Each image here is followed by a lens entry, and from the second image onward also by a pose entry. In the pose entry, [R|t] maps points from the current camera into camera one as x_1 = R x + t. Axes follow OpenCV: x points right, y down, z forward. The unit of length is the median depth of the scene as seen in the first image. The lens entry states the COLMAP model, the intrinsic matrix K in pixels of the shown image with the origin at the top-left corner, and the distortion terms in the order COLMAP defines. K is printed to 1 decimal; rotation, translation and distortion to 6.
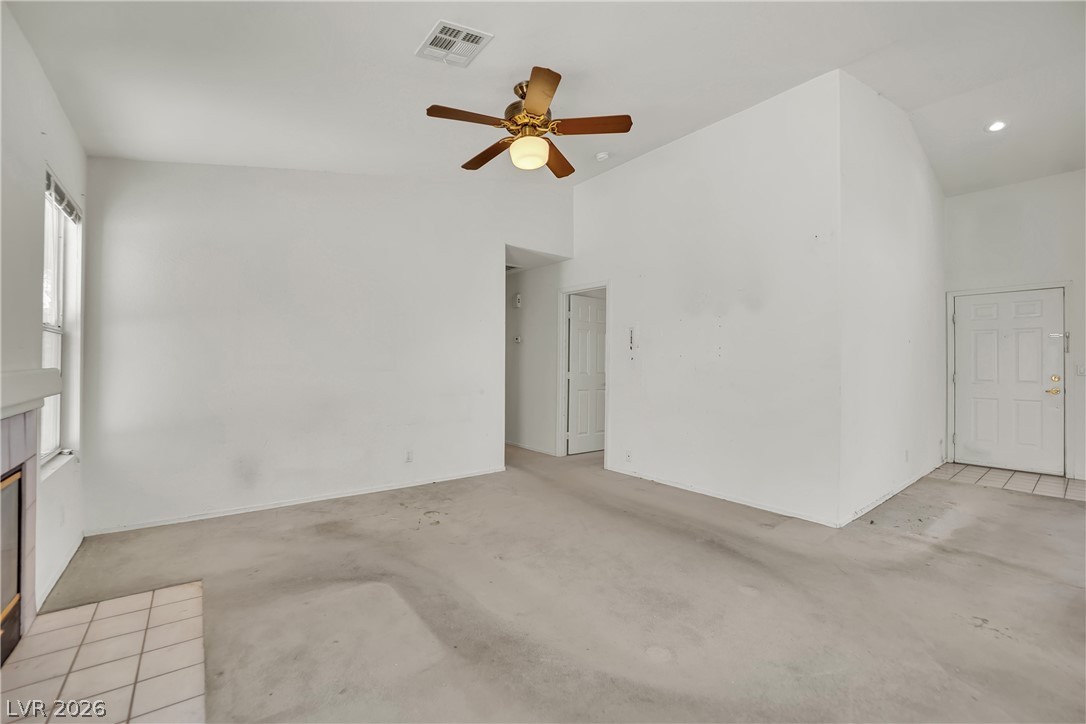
lens RADIAL K [[448.6, 0, 539.0], [0, 448.6, 362.6], [0, 0, 1]] dist [-0.017738, 0.000273]
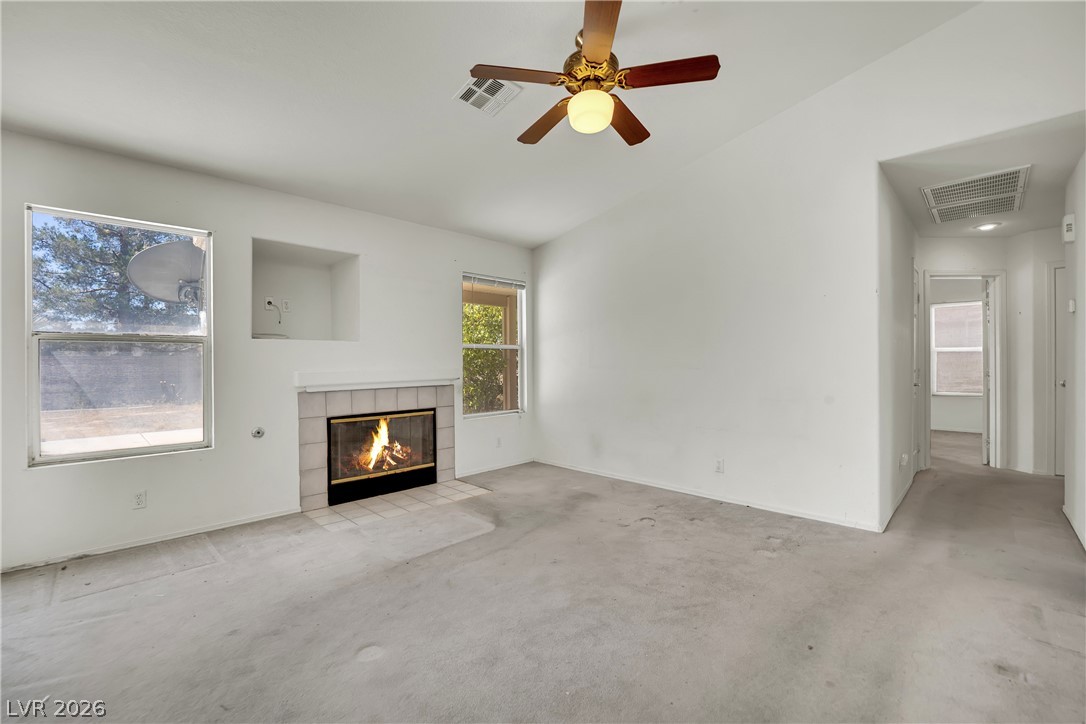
lens RADIAL K [[448.6, 0, 531.7], [0, 448.6, 367.9], [0, 0, 1]] dist [-0.017738, 0.000273]
pose [[0.114643, -0.006644, -0.993385, 0.628160], [0.013871, 0.999891, -0.005087, 0.017894], [0.993310, -0.013196, 0.114722, 0.617055]]
